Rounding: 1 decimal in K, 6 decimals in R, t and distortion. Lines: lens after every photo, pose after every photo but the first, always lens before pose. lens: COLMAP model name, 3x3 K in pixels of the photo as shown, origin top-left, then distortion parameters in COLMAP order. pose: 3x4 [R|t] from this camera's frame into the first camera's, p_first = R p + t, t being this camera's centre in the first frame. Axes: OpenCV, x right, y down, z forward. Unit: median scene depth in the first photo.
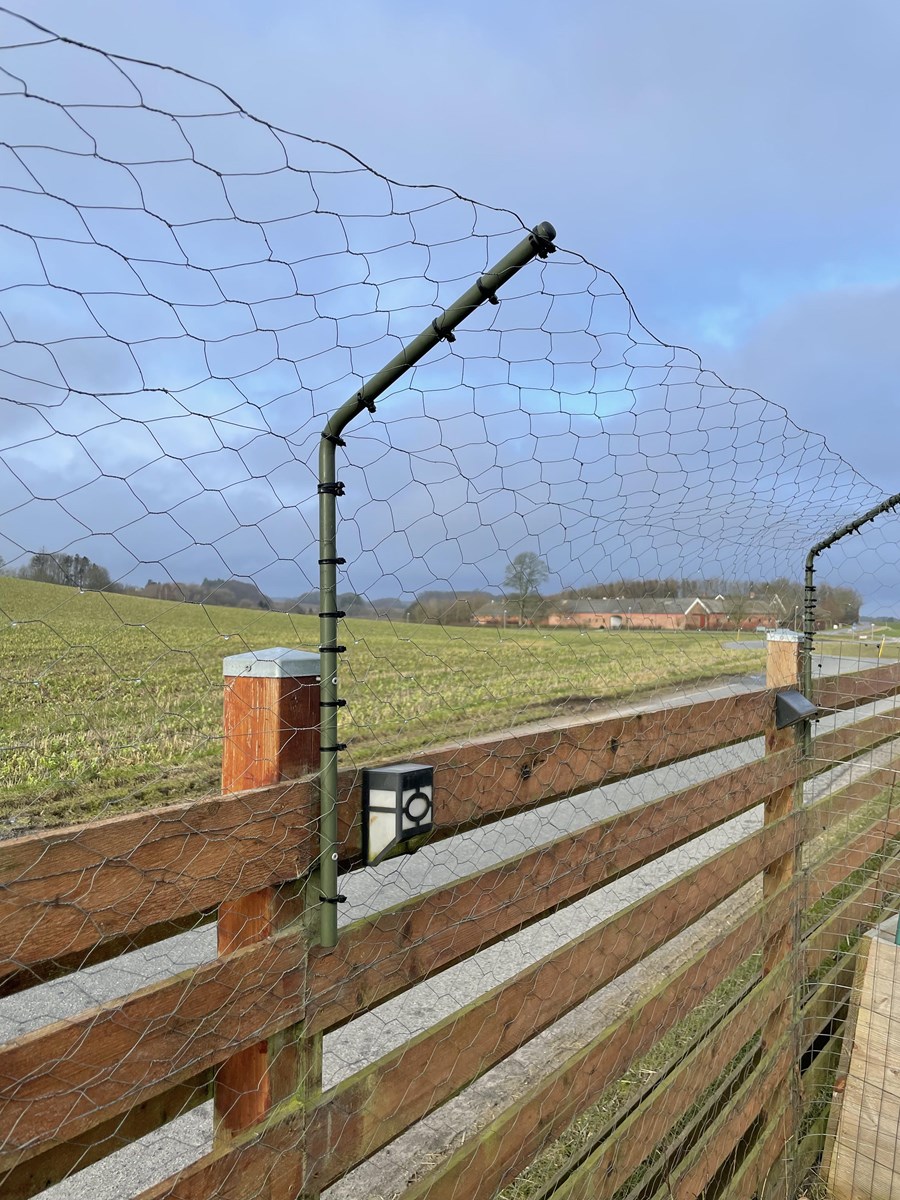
lens RADIAL K [[911.8, 0, 450.0], [0, 911.8, 600.0], [0, 0, 1]] dist [0.090816, -0.111288]
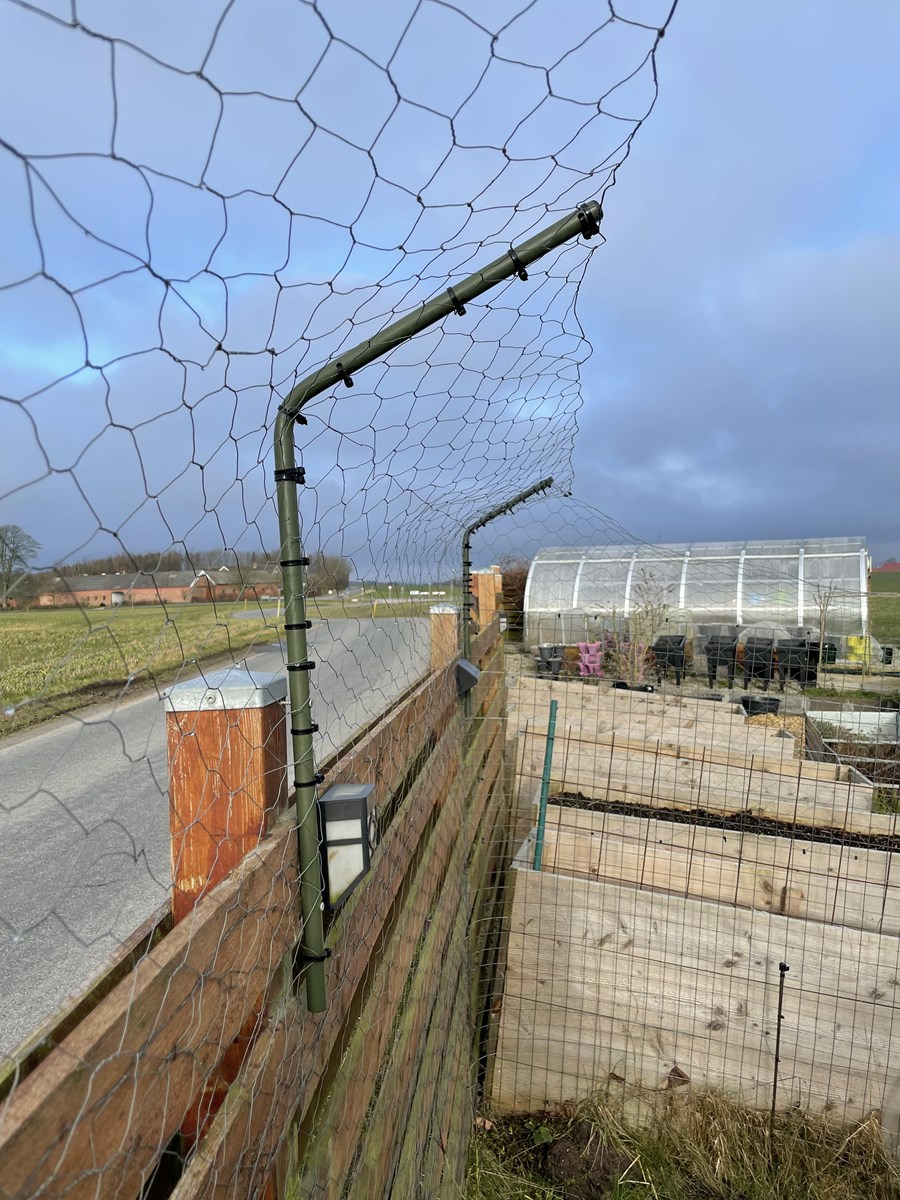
lens RADIAL K [[911.8, 0, 450.0], [0, 911.8, 600.0], [0, 0, 1]] dist [0.090816, -0.111288]
pose [[0.863624, -0.053878, 0.501249, -0.411483], [0.038649, 0.998423, 0.040728, -0.034378], [-0.502653, -0.015801, 0.864344, 0.192062]]
